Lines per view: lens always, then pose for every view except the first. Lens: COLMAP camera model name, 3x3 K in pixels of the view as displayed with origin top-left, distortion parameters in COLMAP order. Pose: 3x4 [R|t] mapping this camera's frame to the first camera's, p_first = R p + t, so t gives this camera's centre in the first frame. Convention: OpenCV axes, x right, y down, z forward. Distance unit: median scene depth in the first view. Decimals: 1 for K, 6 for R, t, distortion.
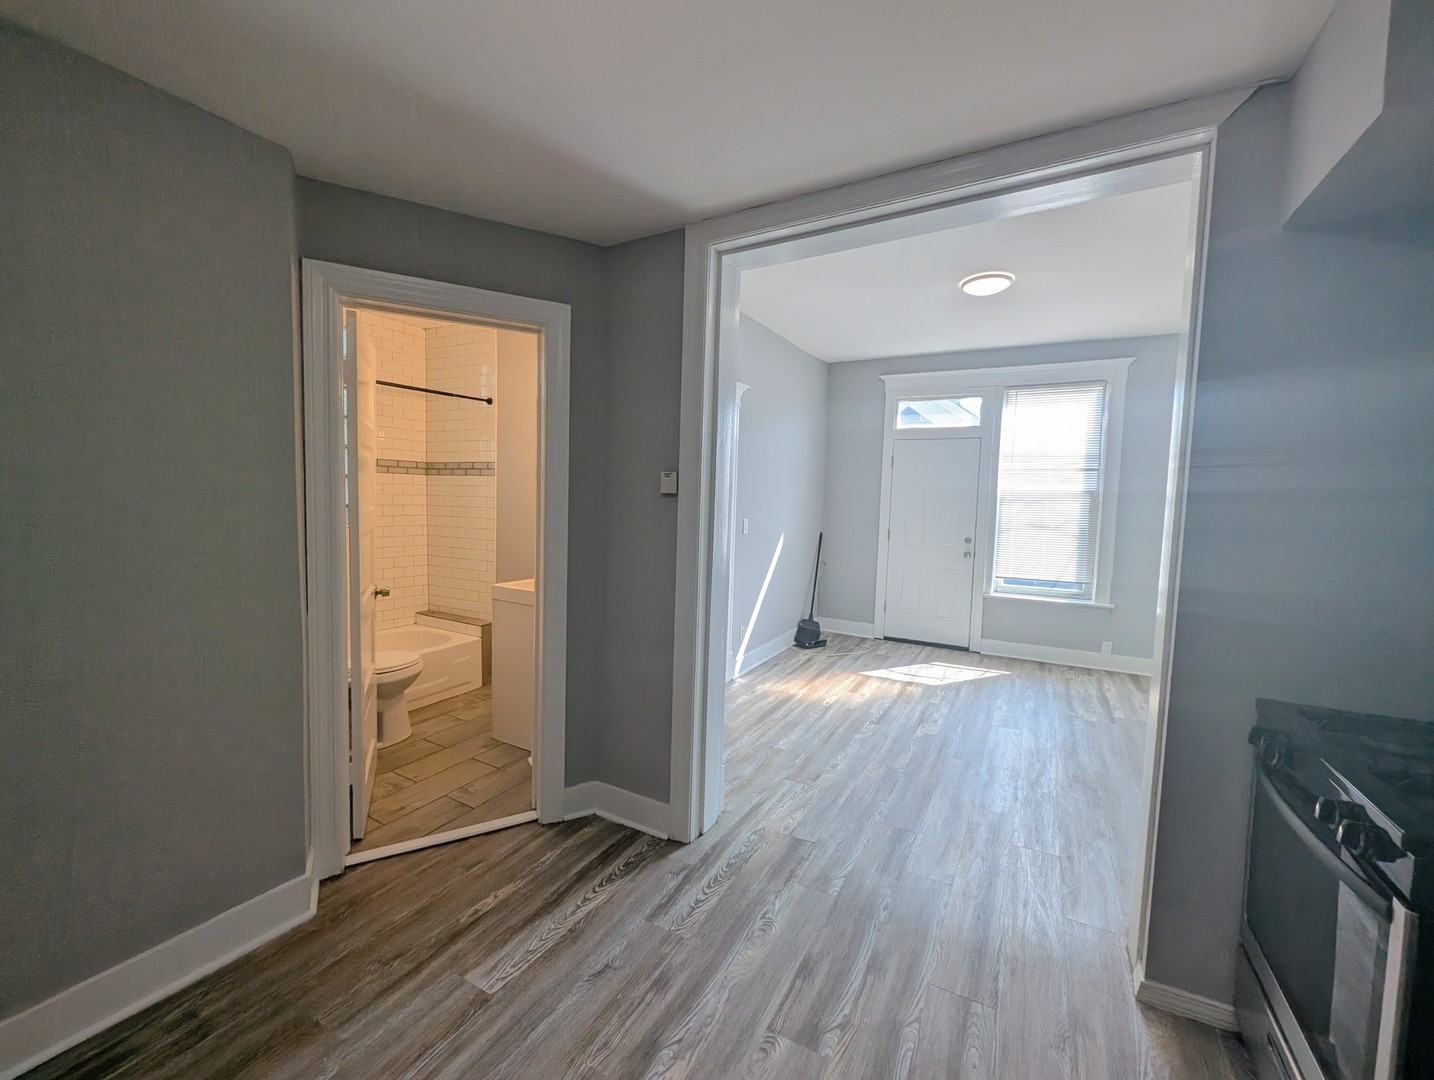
lens RADIAL K [[590.2, 0, 720.4], [0, 590.2, 537.8], [0, 0, 1]] dist [-0.002492, -0.001388]
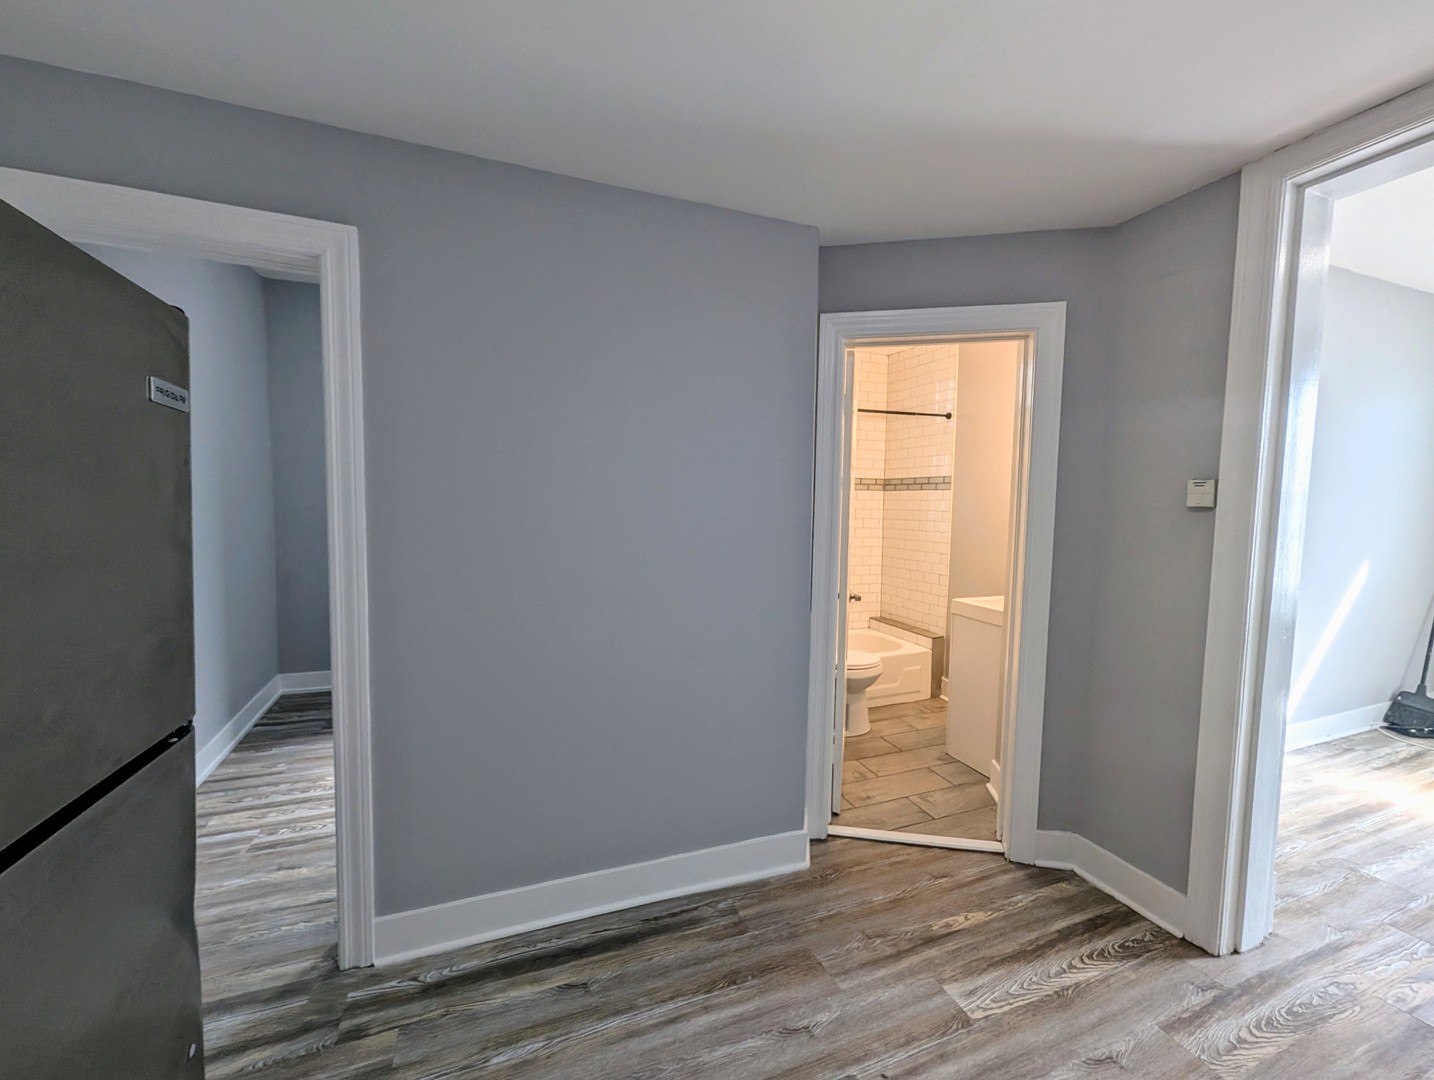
lens RADIAL K [[590.2, 0, 711.5], [0, 590.2, 537.0], [0, 0, 1]] dist [-0.002492, -0.001388]
pose [[0.761125, 0.022964, -0.648199, -0.059454], [-0.037898, 0.999240, -0.009100, -0.001168], [0.647498, 0.031491, 0.761417, -0.031108]]
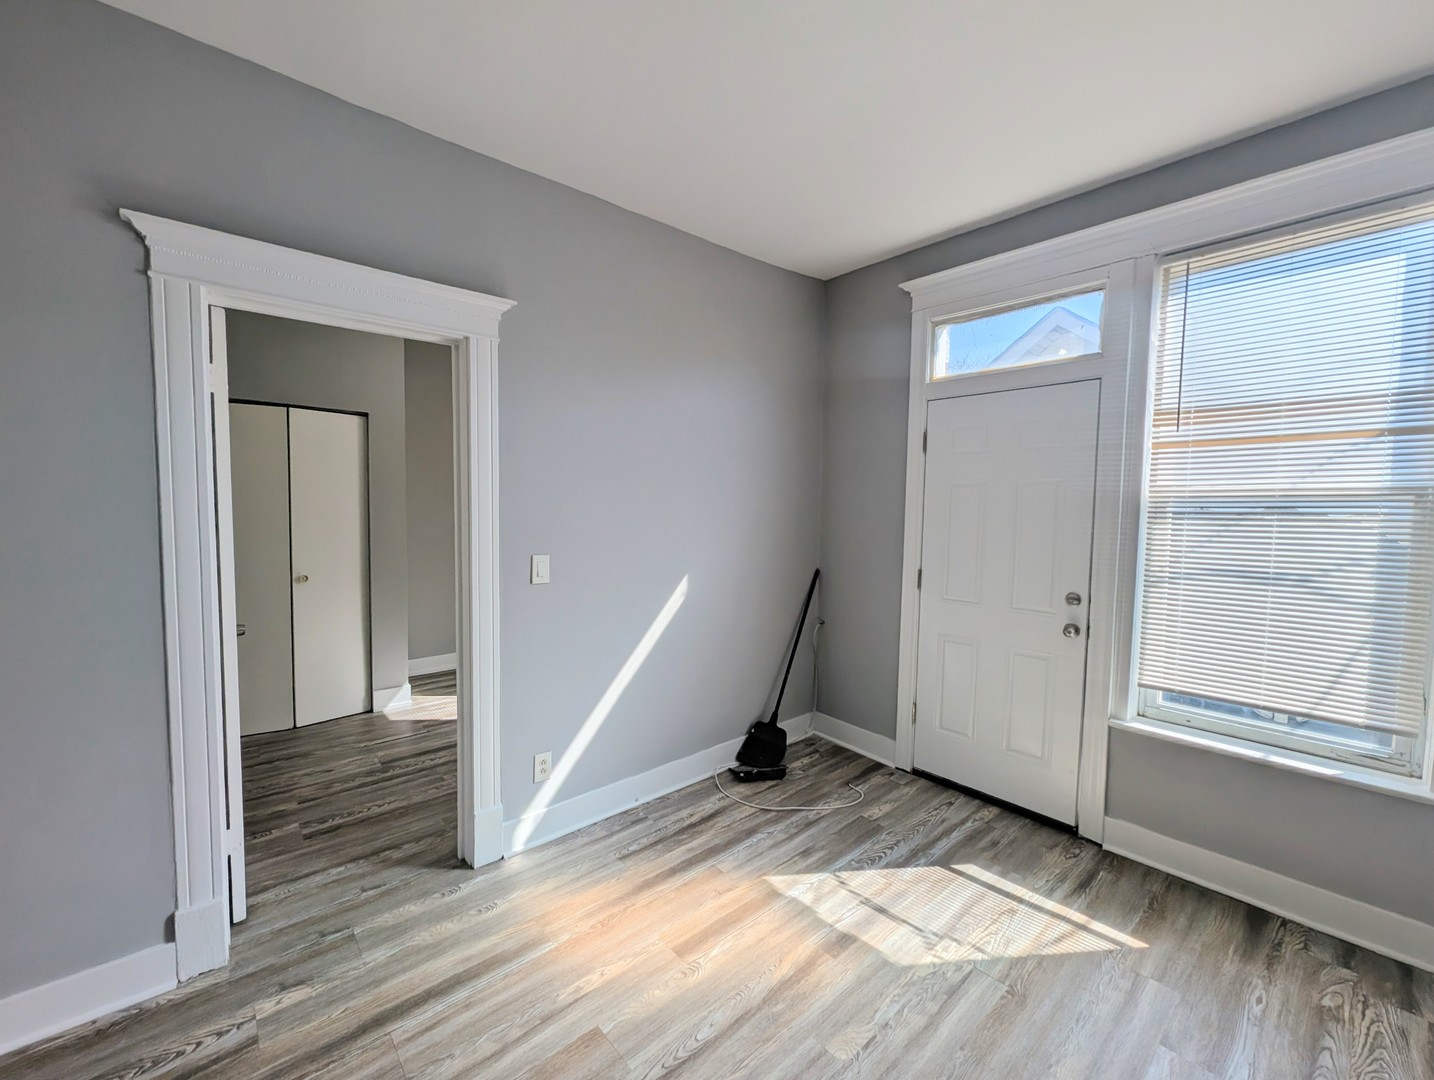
lens RADIAL K [[590.2, 0, 714.6], [0, 590.2, 536.6], [0, 0, 1]] dist [-0.002492, -0.001388]
pose [[0.936238, 0.000569, -0.351366, 0.611909], [-0.005665, 0.999893, -0.013478, -0.072504], [0.351320, 0.014609, 0.936141, 0.886399]]
